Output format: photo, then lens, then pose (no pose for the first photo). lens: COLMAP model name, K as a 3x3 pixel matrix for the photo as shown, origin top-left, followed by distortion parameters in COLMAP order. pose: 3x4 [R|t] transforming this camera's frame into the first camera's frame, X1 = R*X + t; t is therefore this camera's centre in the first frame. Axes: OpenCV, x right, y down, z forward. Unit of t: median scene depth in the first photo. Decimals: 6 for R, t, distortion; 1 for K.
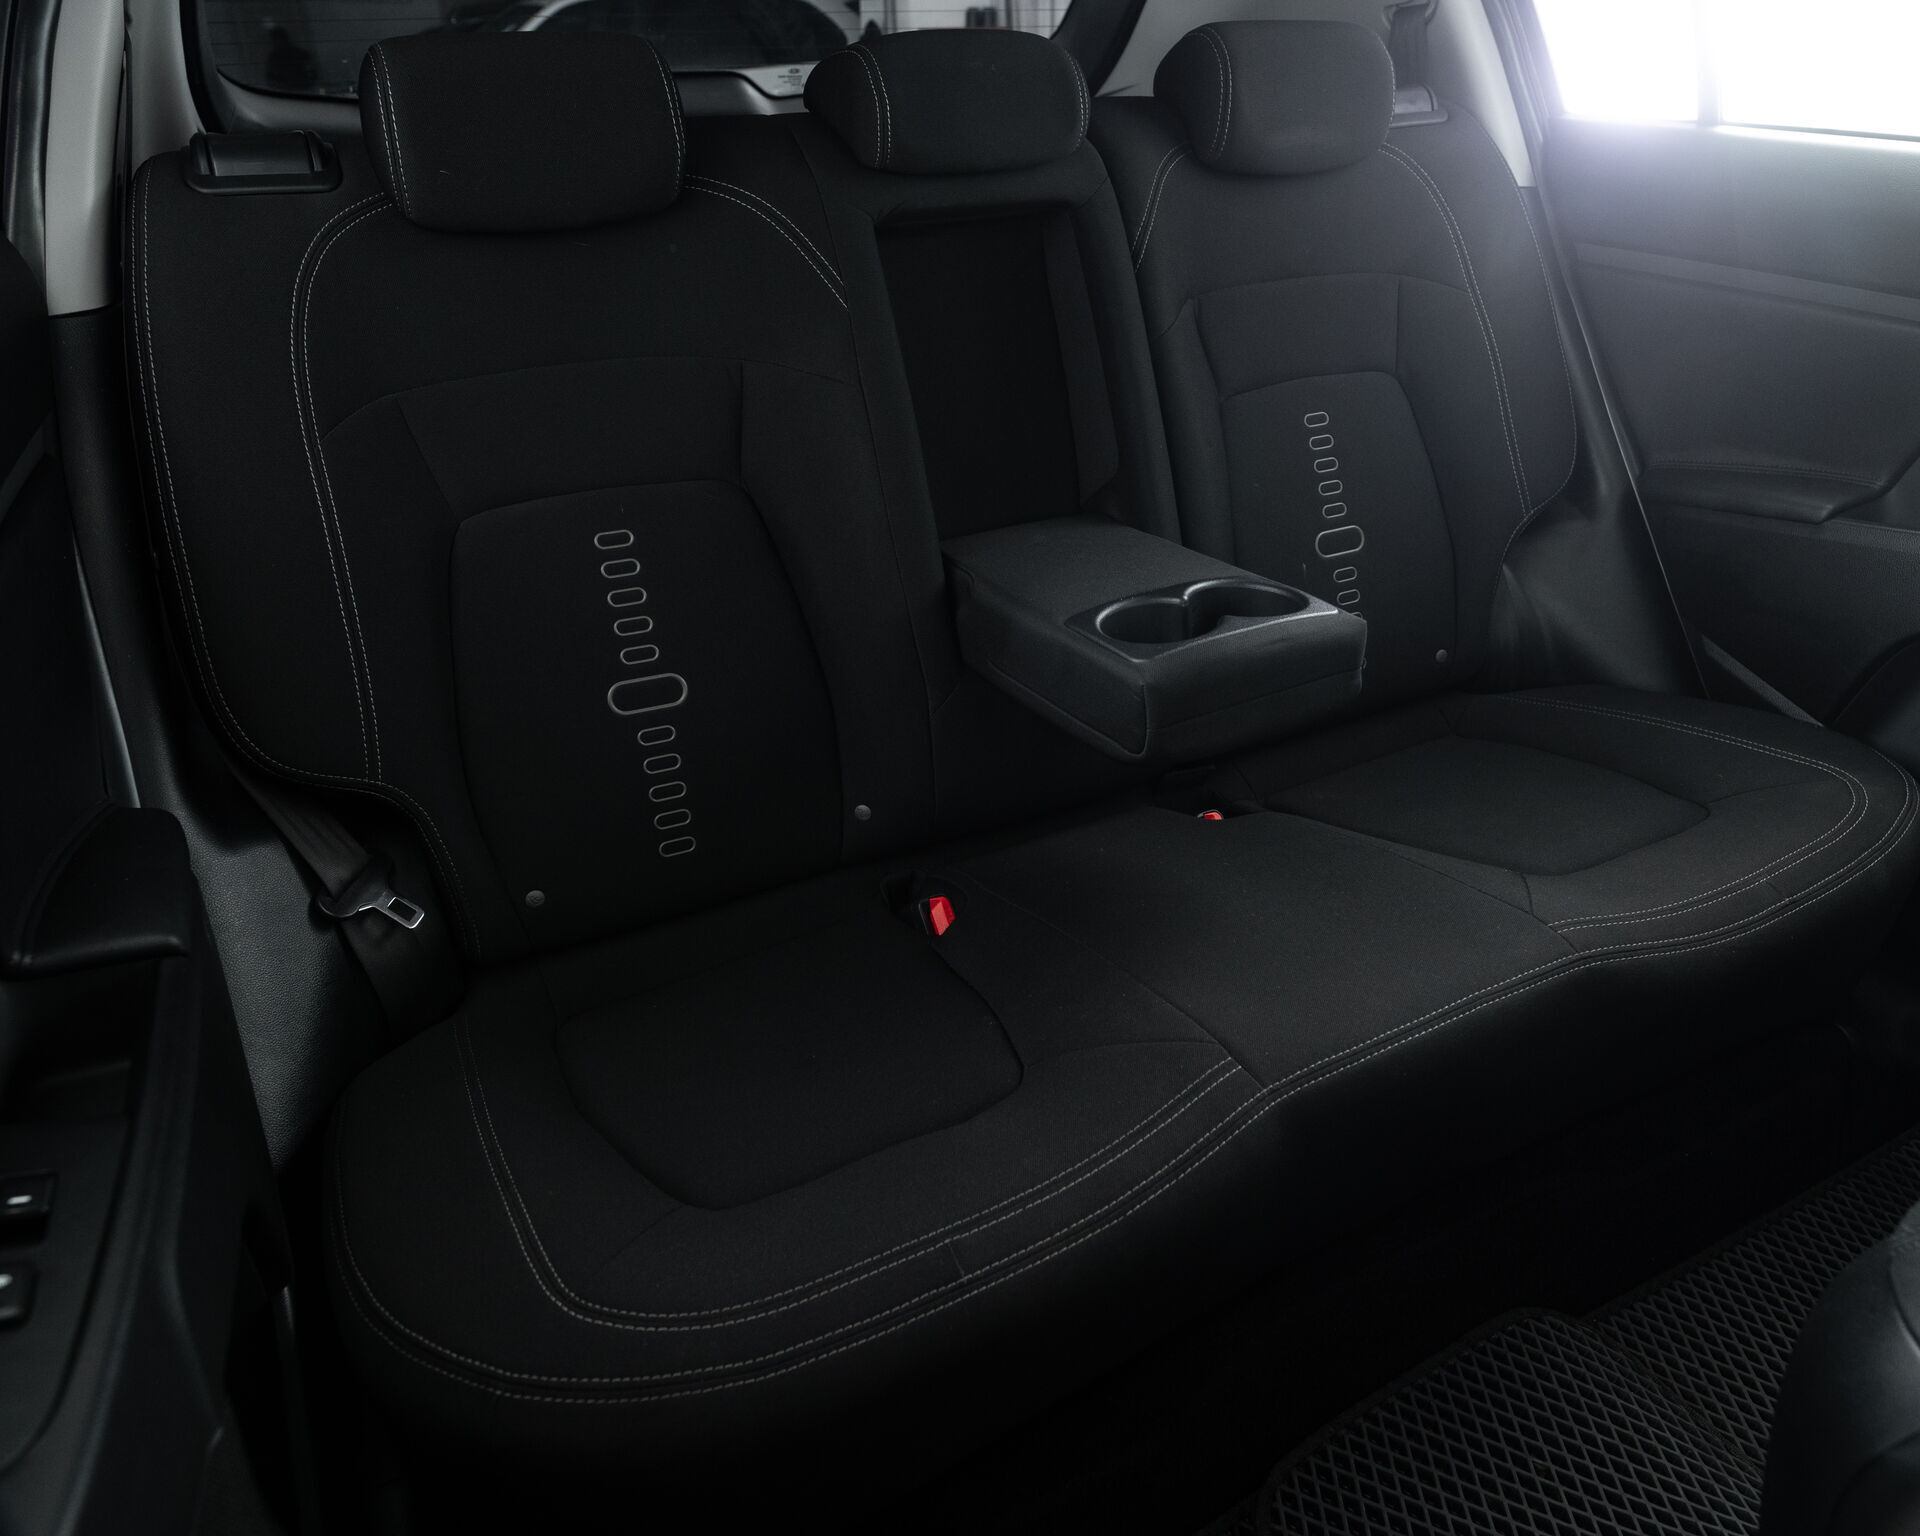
lens RADIAL K [[1409.0, 0, 960.0], [0, 1409.0, 768.0], [0, 0, 1]] dist [-0.026914, 0.000168]
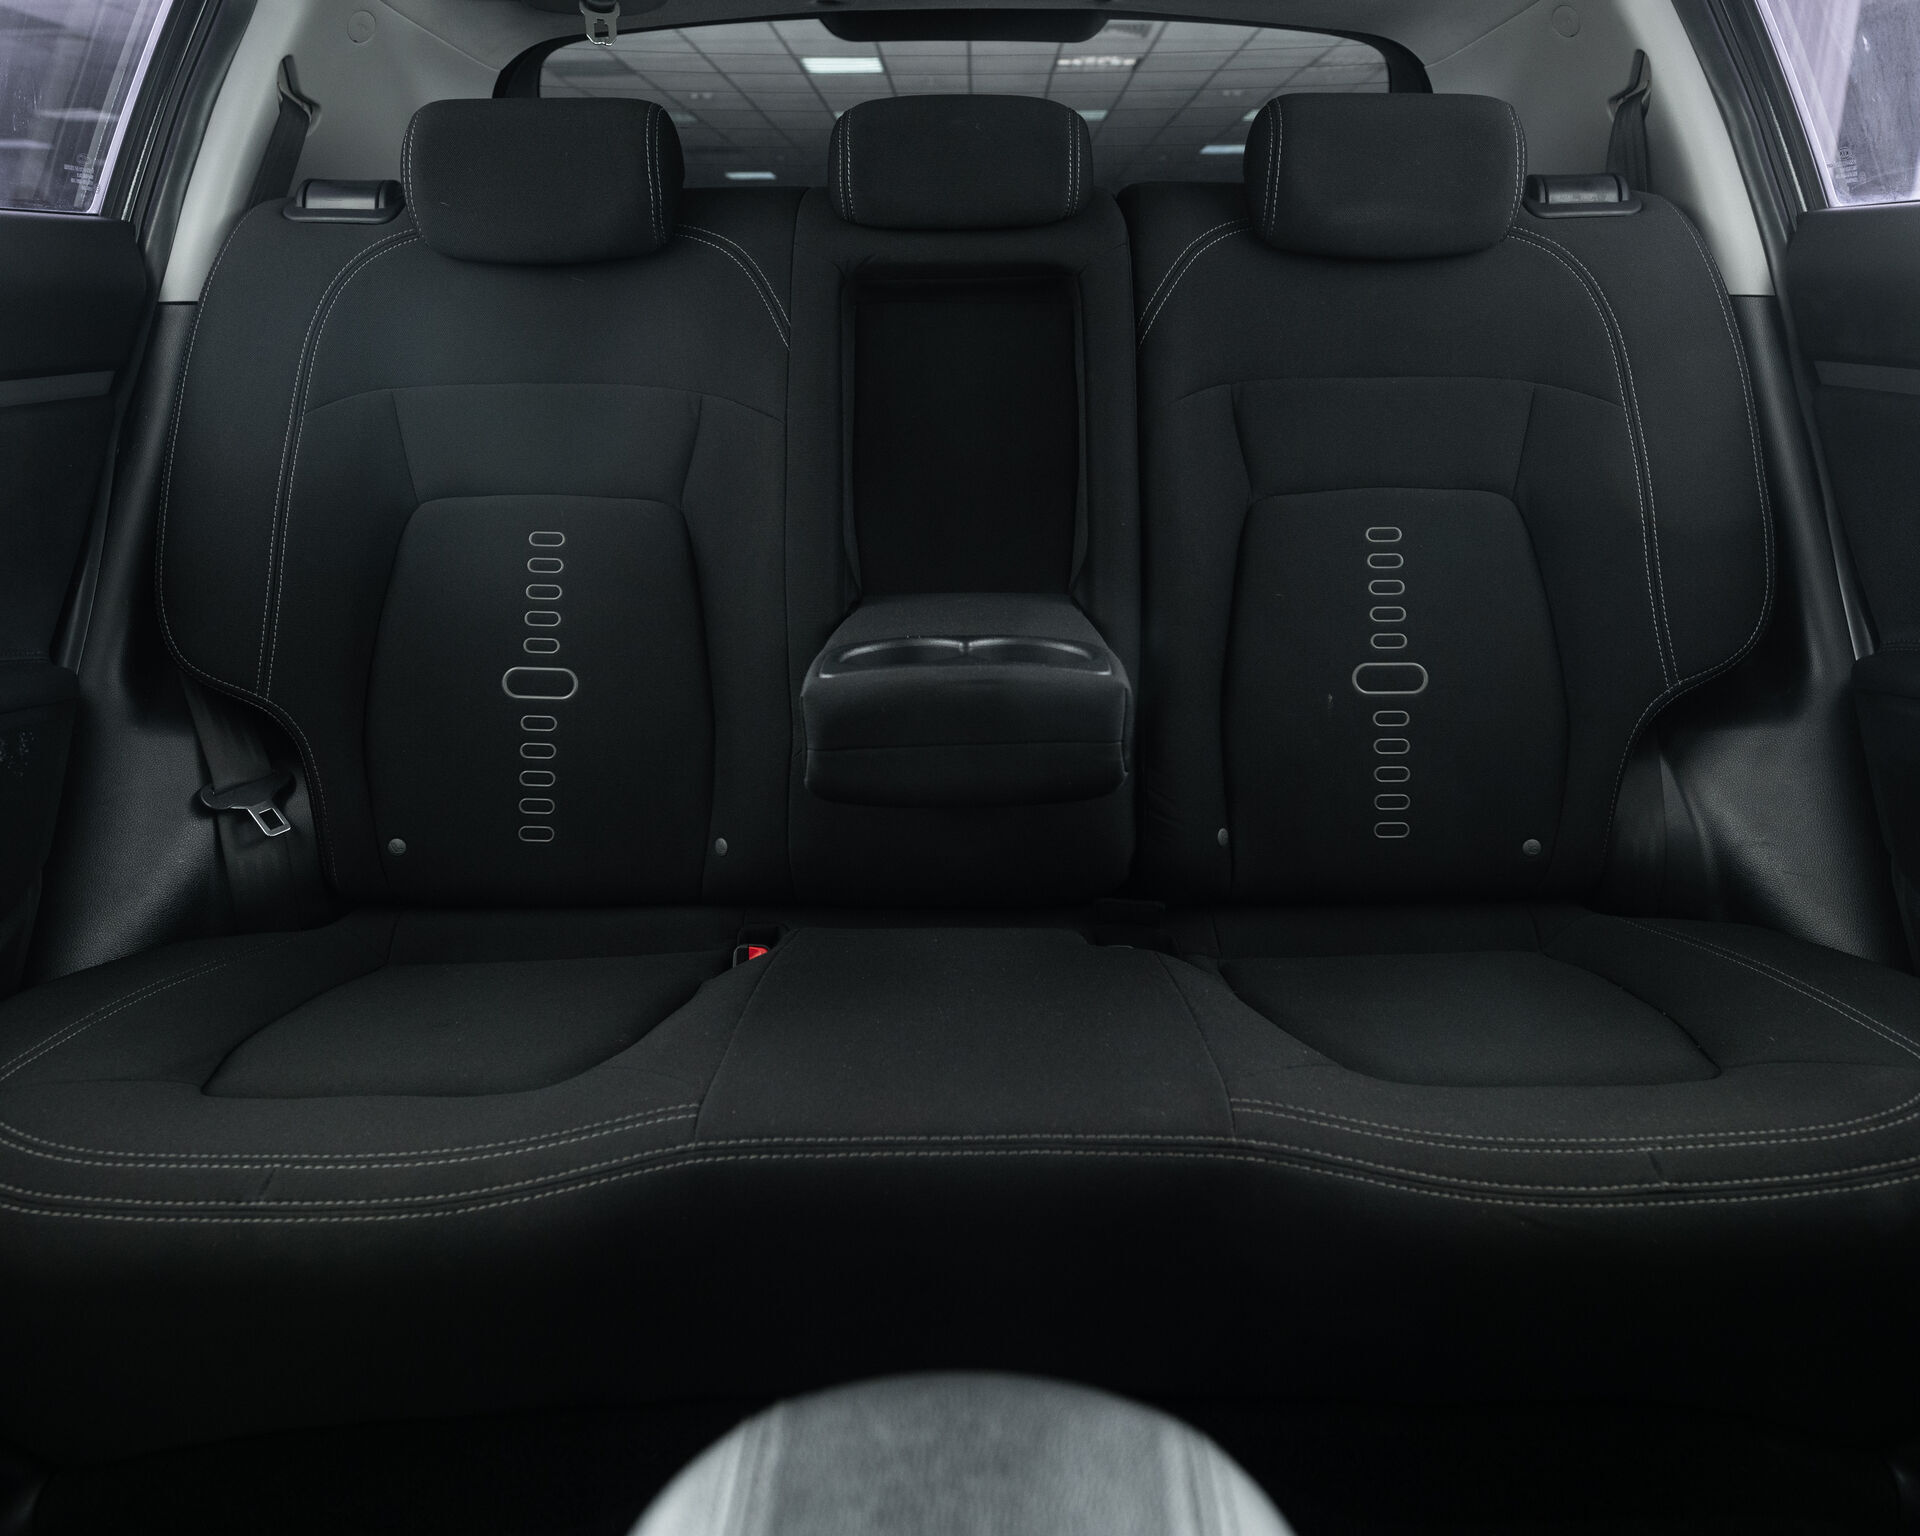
lens RADIAL K [[1409.0, 0, 960.0], [0, 1409.0, 768.0], [0, 0, 1]] dist [-0.026914, 0.000168]
pose [[0.875934, 0.158571, -0.455625, 0.535813], [-0.234204, 0.965451, -0.114247, 0.054422], [0.421767, 0.206782, 0.882810, 0.211693]]
